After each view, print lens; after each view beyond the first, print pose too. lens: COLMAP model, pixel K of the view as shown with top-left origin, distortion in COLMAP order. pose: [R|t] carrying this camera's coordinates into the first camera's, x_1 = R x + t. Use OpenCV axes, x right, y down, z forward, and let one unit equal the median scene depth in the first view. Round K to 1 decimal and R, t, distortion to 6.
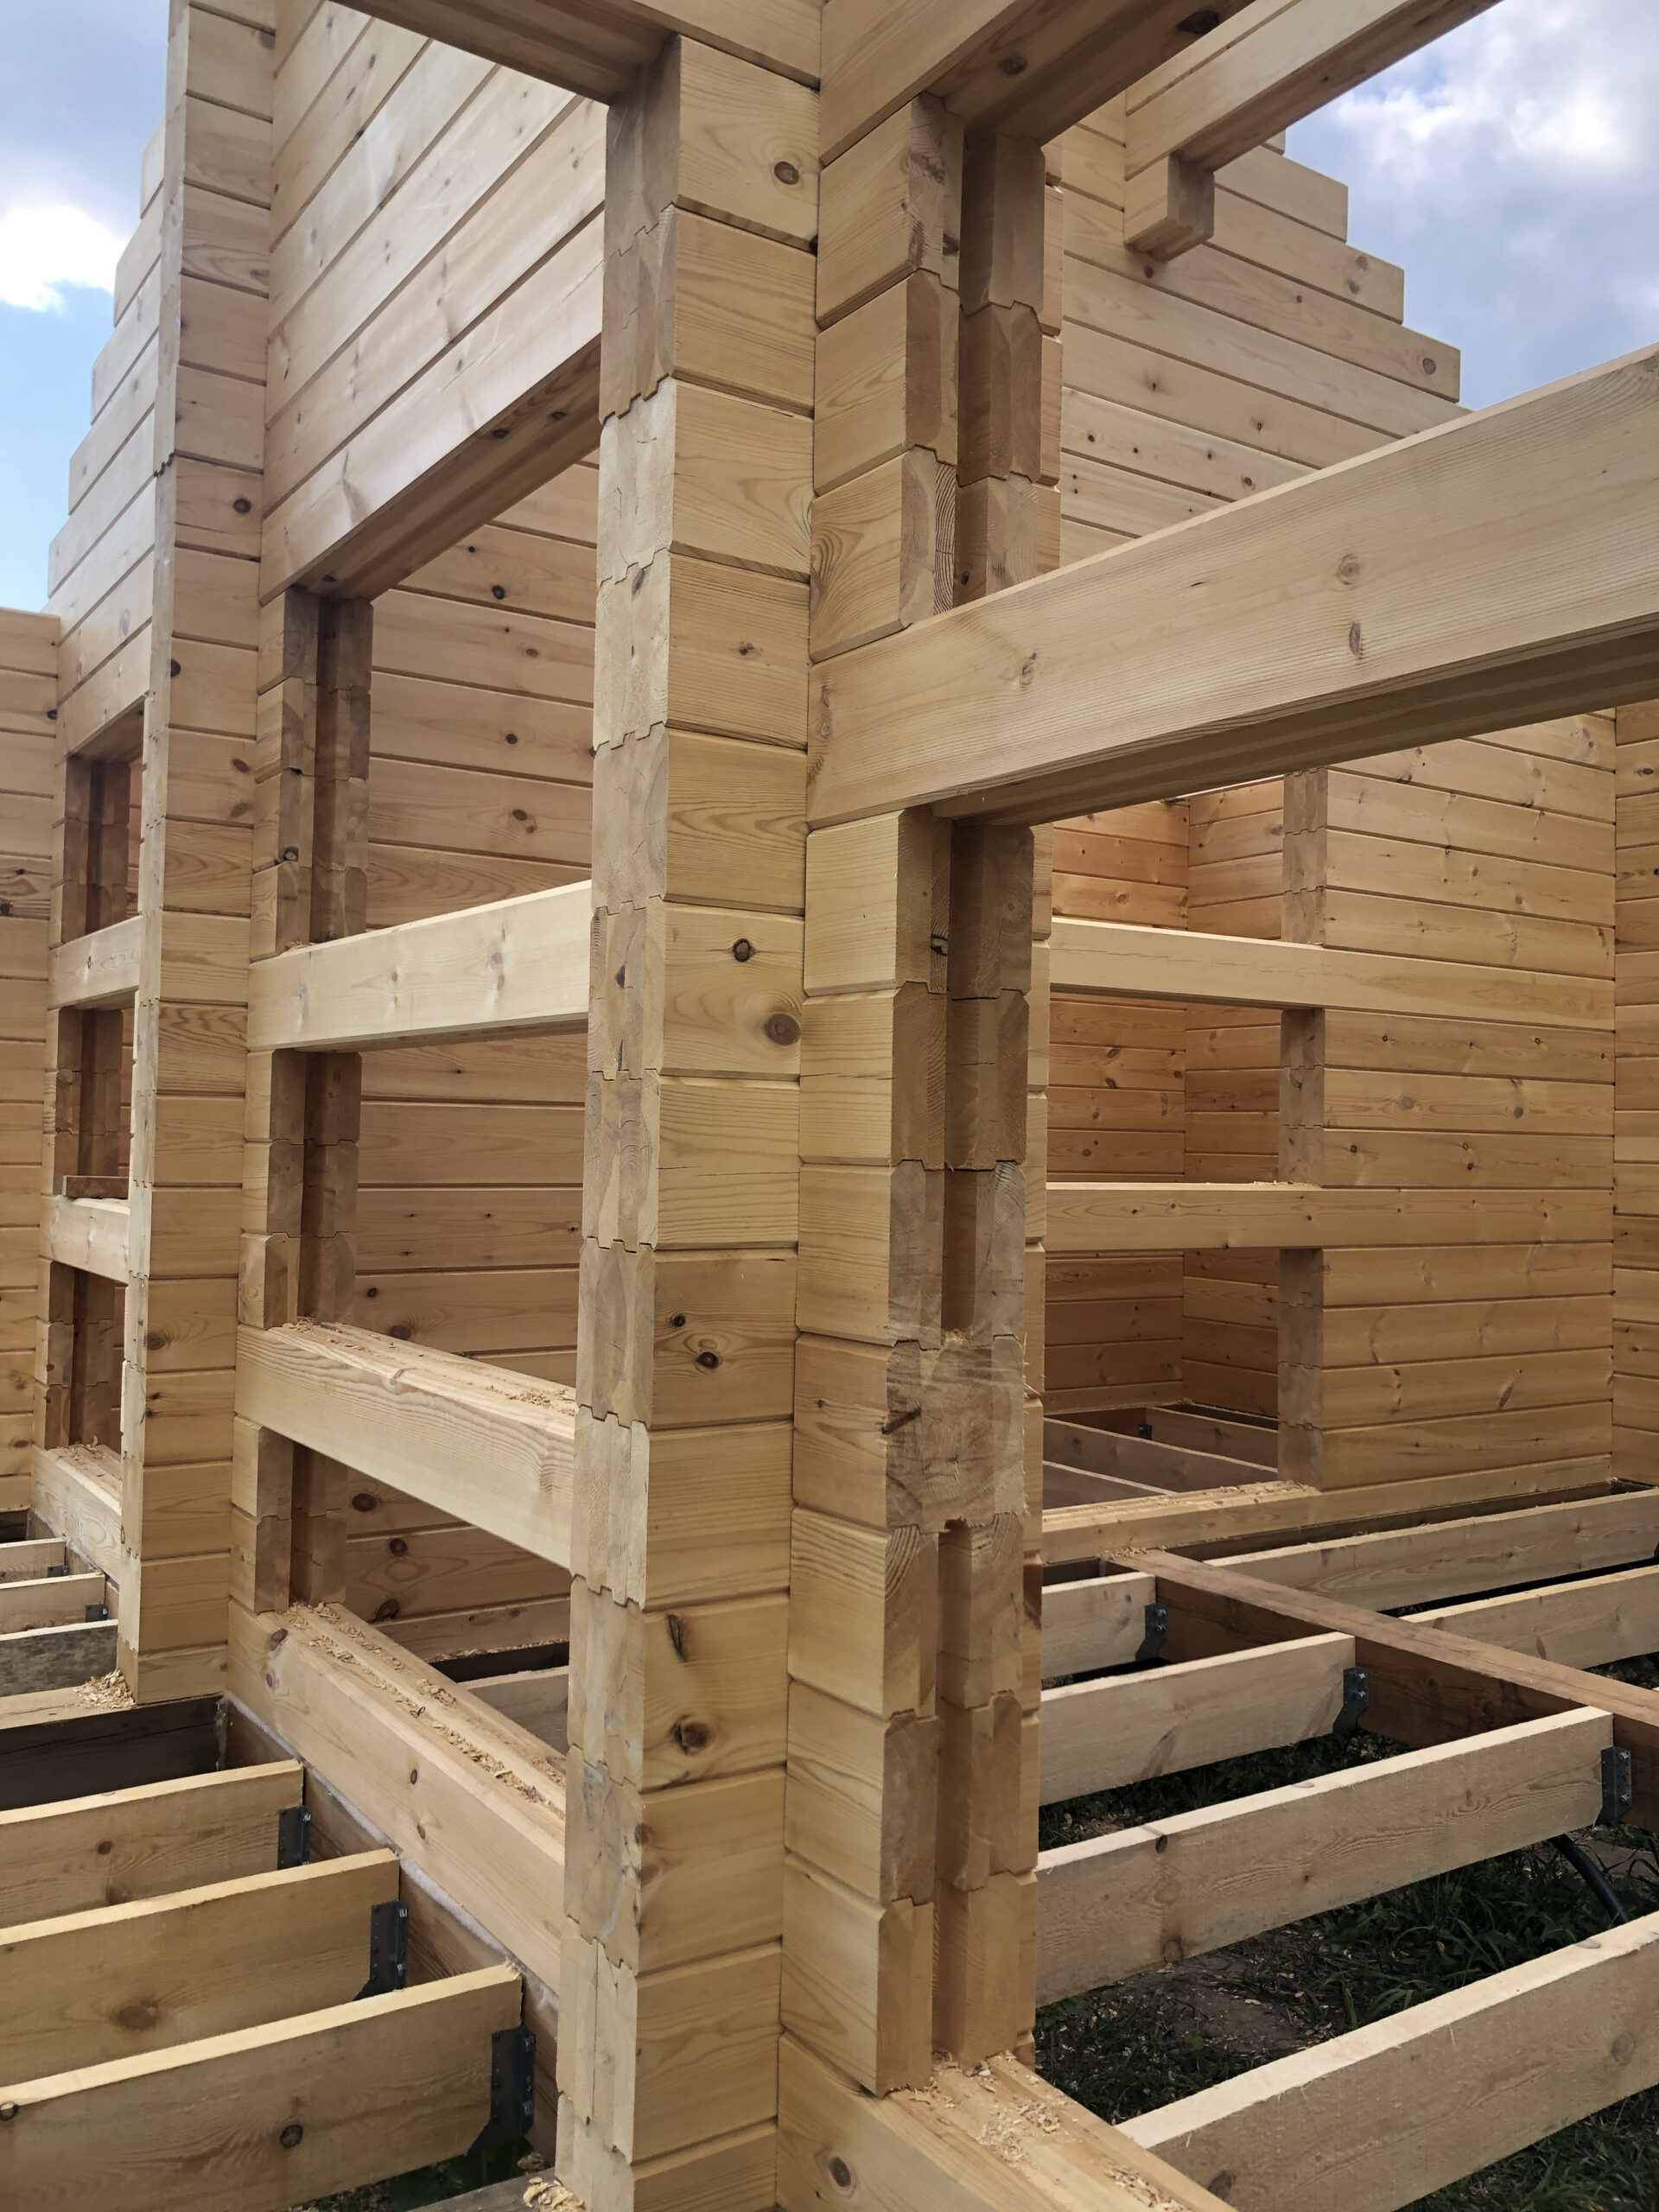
lens RADIAL K [[1787.9, 0, 828.2], [0, 1787.9, 1098.8], [0, 0, 1]] dist [0.030538, -0.018072]
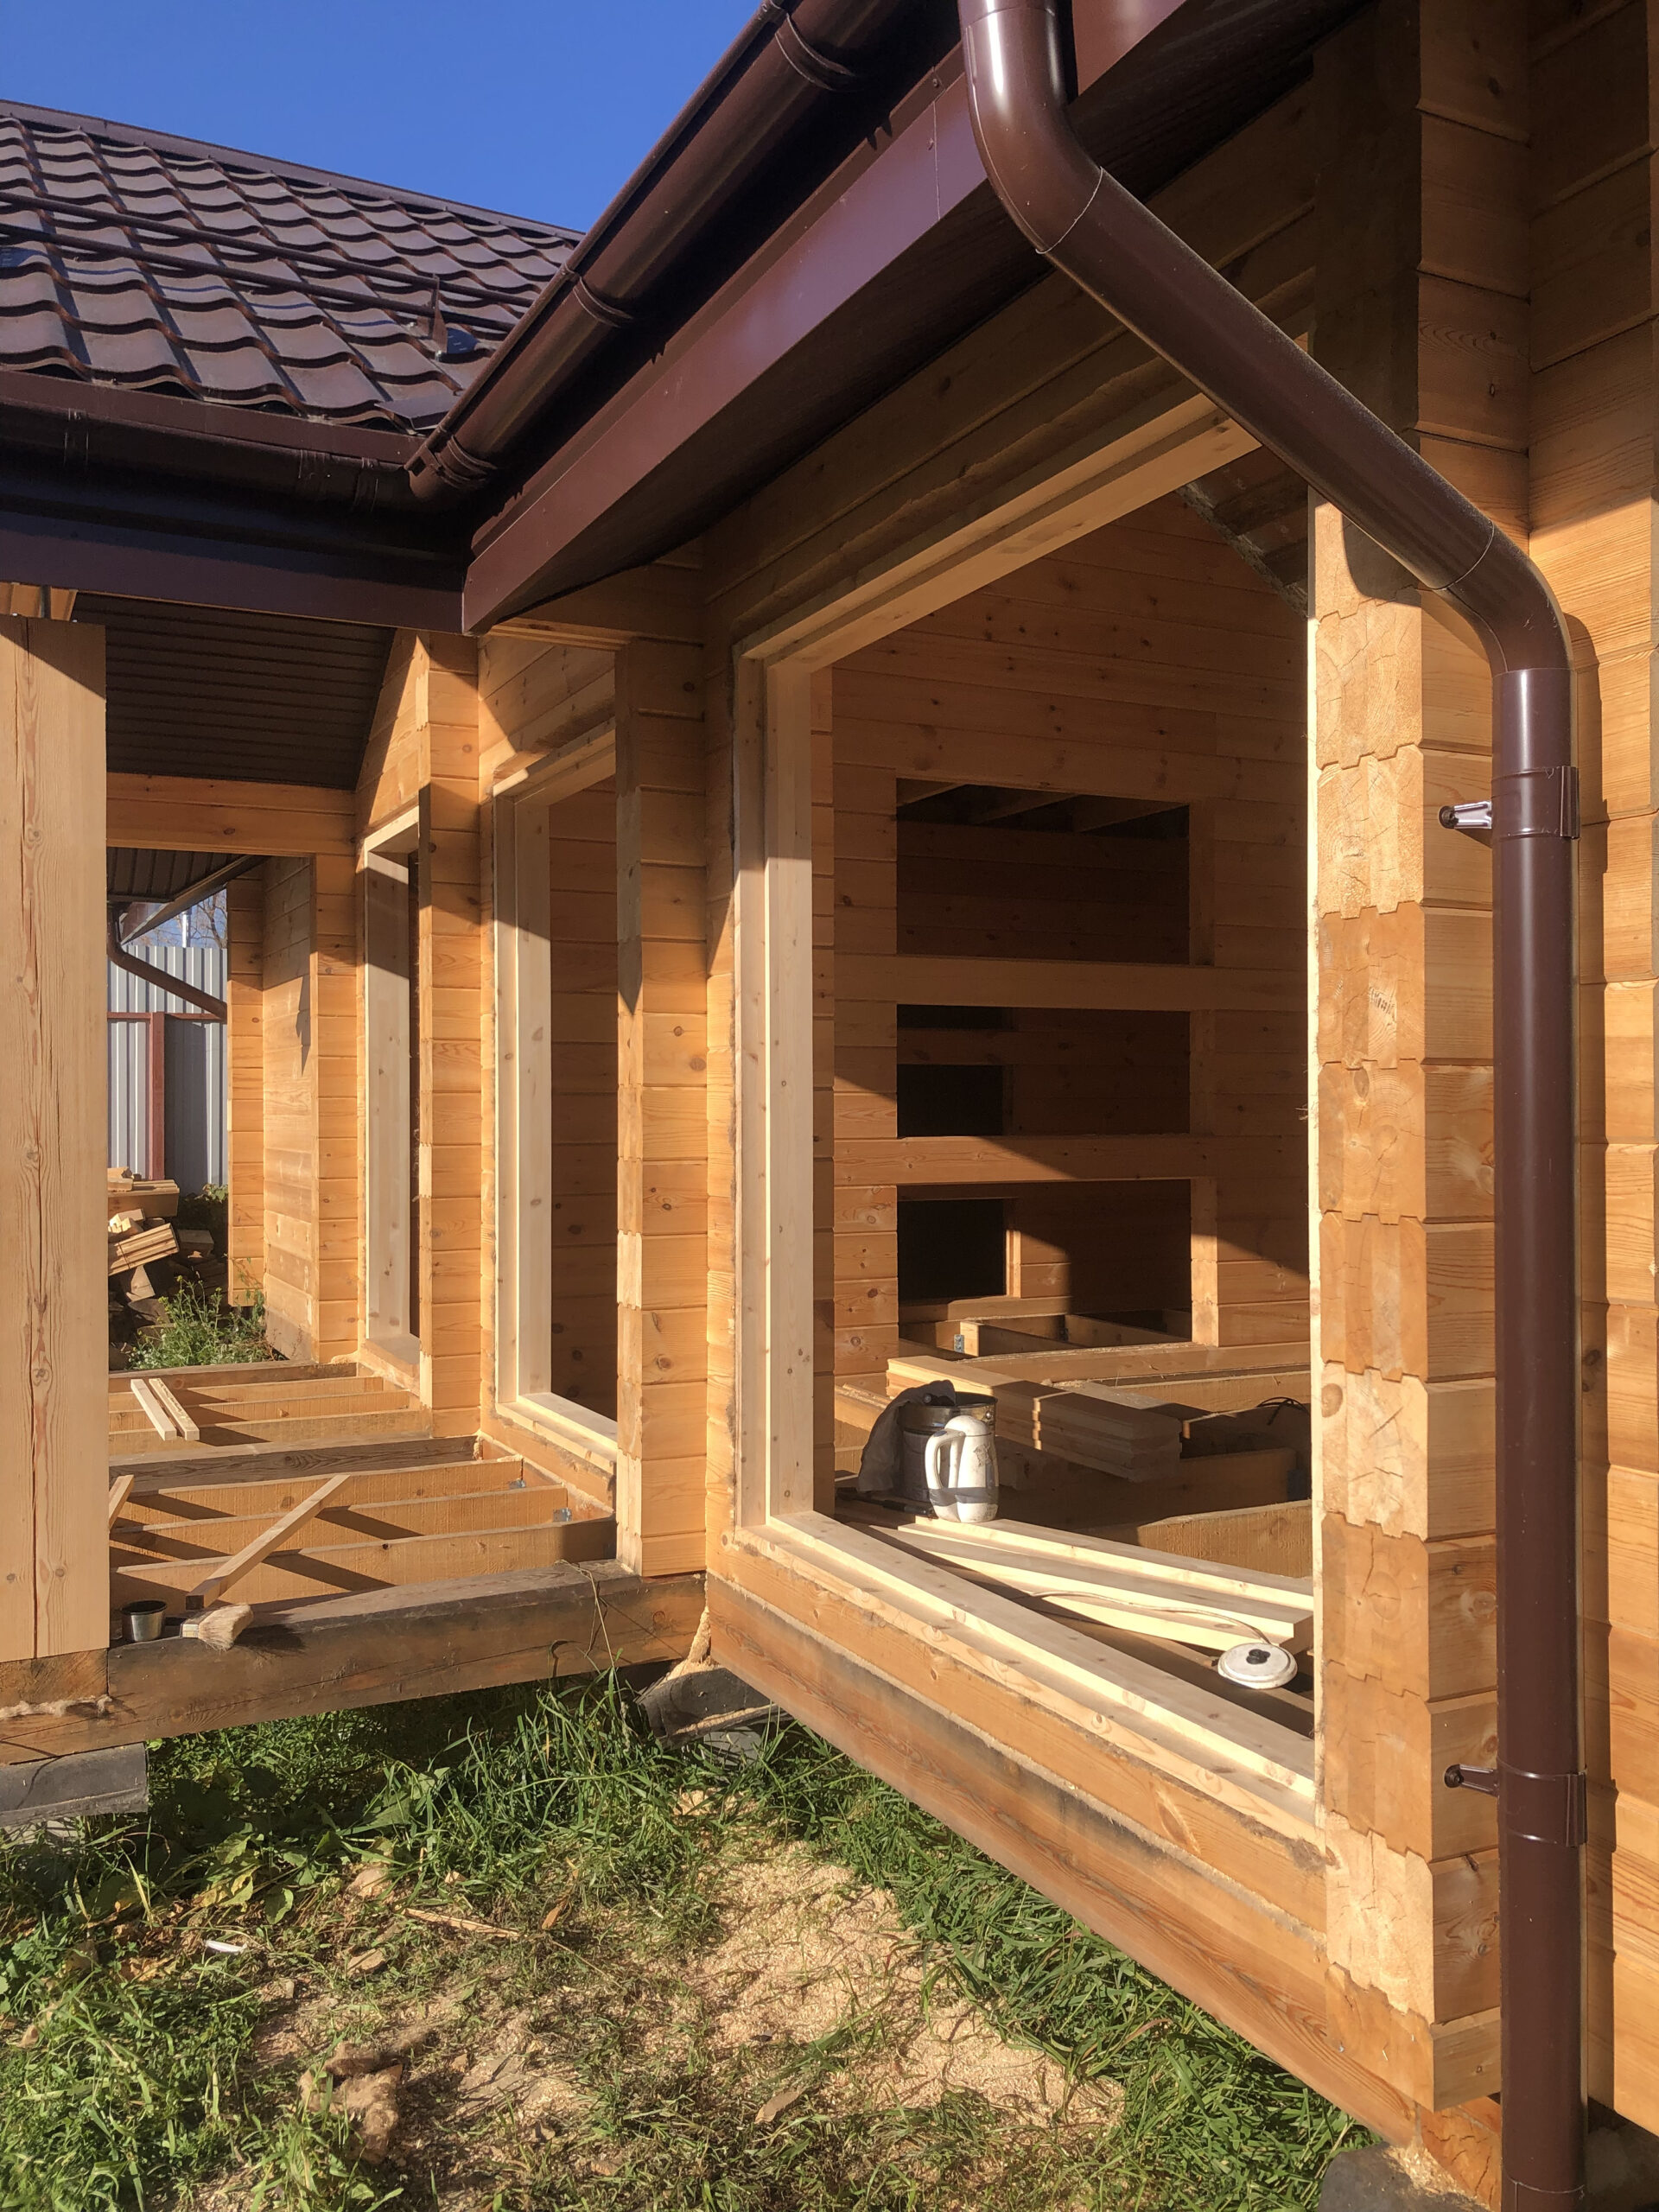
lens RADIAL K [[1787.9, 0, 828.4], [0, 1787.9, 1113.4], [0, 0, 1]] dist [0.030538, -0.018072]
pose [[0.990951, -0.023296, -0.132190, 0.459539], [0.026793, 0.999335, 0.024744, -0.028795], [0.131526, -0.028062, 0.990916, -1.305607]]
